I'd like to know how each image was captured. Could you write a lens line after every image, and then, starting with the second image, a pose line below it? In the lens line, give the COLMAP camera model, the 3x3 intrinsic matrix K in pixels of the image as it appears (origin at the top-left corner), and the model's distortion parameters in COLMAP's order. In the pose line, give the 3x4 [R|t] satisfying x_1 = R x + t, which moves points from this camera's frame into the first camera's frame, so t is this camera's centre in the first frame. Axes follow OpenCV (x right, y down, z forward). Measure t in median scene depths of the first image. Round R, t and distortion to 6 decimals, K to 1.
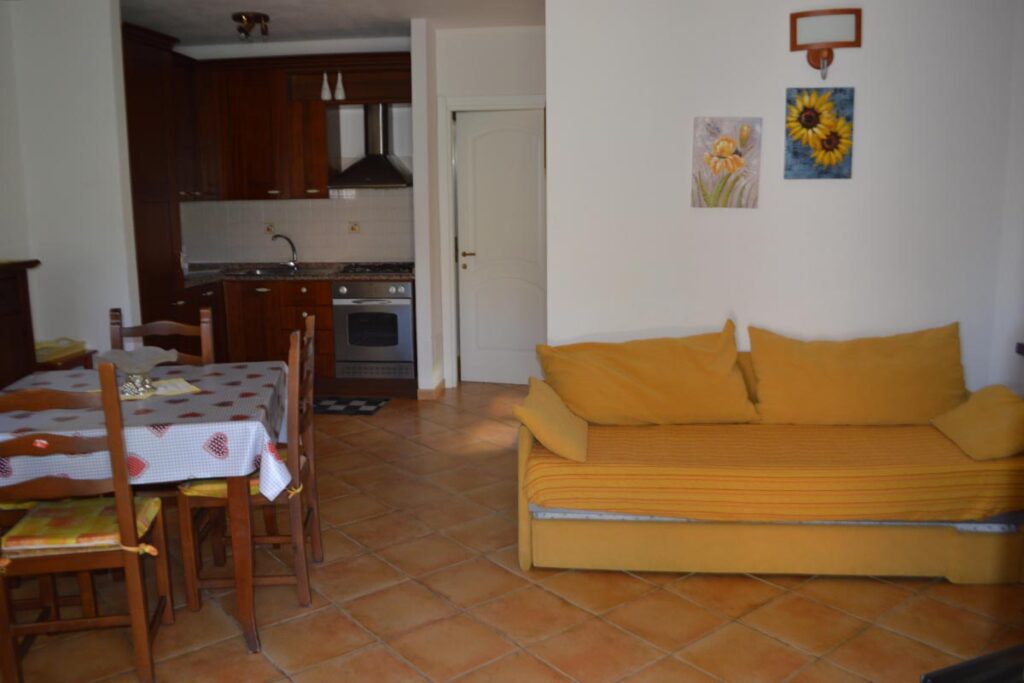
lens RADIAL K [[863.4, 0, 512.0], [0, 863.4, 341.5], [0, 0, 1]] dist [-0.101544, 0.004144]
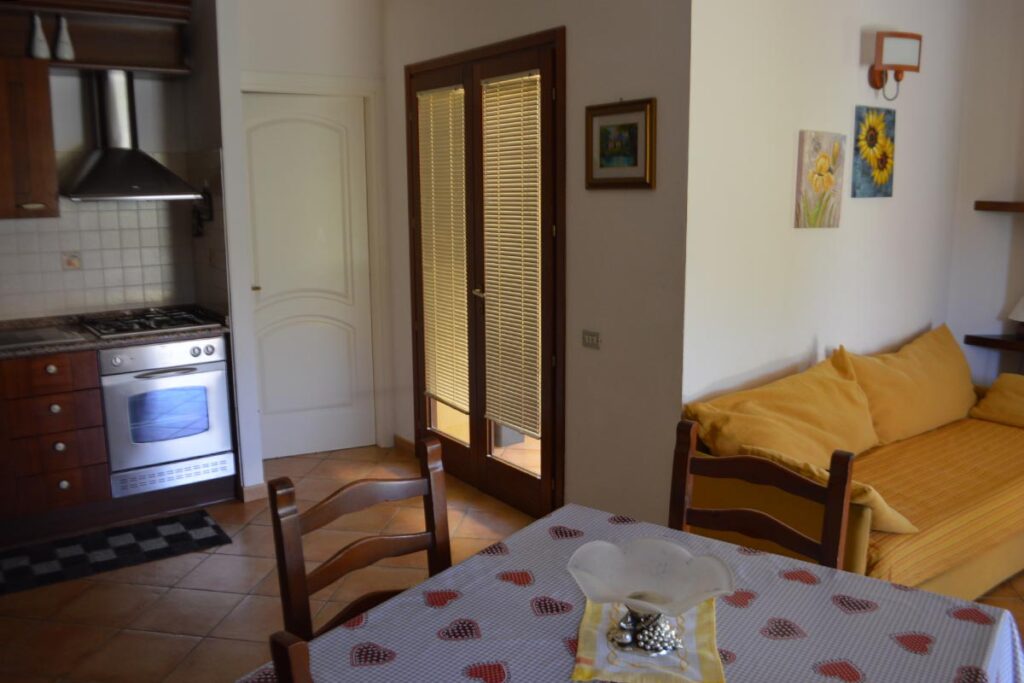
lens RADIAL K [[863.4, 0, 512.0], [0, 863.4, 341.5], [0, 0, 1]] dist [-0.101544, 0.004144]
pose [[0.728339, -0.116270, 0.675280, -0.656091], [0.110313, 0.992540, 0.051915, -0.120506], [-0.676279, 0.036681, 0.735732, 0.553947]]
